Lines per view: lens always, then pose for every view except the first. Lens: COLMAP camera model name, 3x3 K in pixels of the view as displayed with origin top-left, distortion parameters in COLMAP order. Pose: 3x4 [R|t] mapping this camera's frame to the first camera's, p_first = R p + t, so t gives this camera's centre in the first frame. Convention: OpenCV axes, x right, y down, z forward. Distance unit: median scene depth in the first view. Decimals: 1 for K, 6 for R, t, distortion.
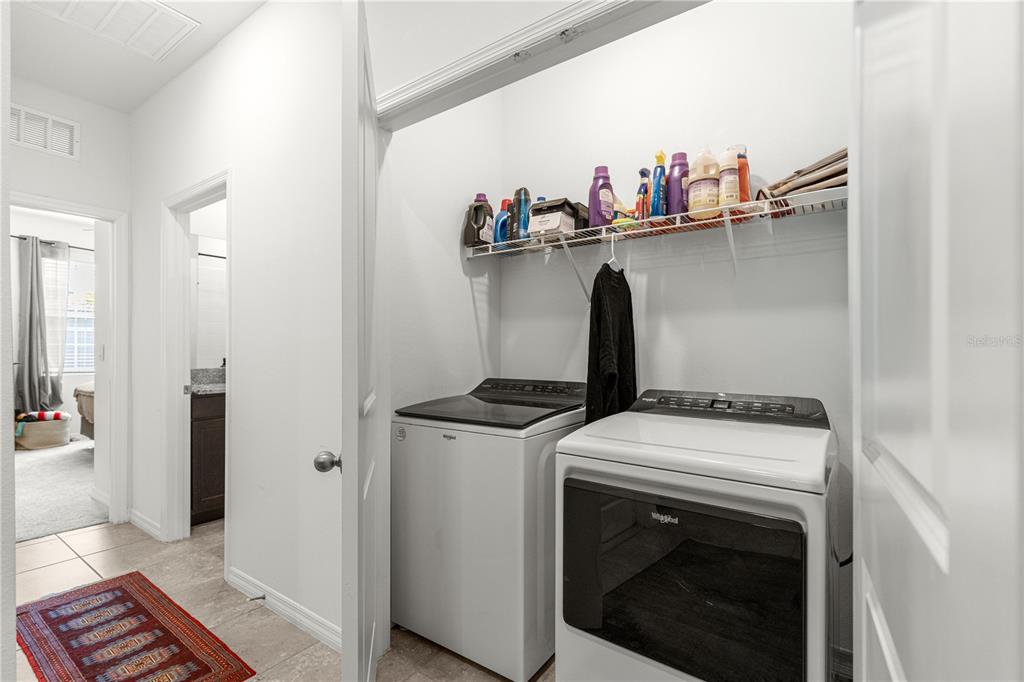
lens RADIAL K [[463.5, 0, 505.2], [0, 463.5, 349.1], [0, 0, 1]] dist [0.004238, -0.000730]
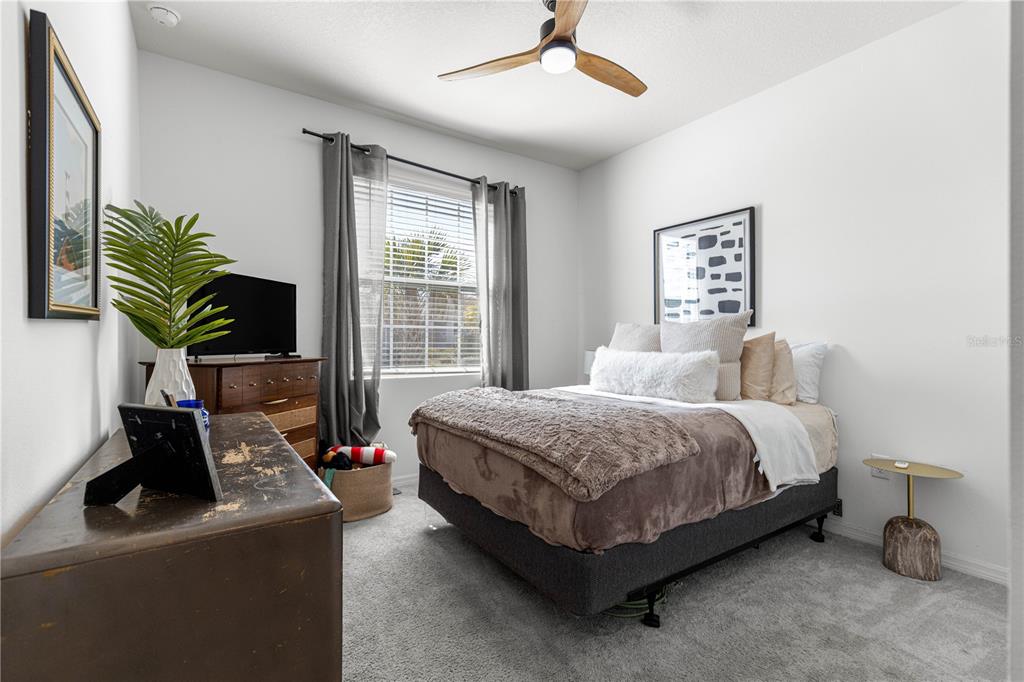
lens RADIAL K [[463.5, 0, 517.9], [0, 463.5, 339.6], [0, 0, 1]] dist [0.004238, -0.000730]
pose [[0.939290, -0.004880, -0.343089, -0.619643], [0.002085, 0.999962, -0.008516, 0.012899], [0.343117, 0.007283, 0.939264, 0.542428]]
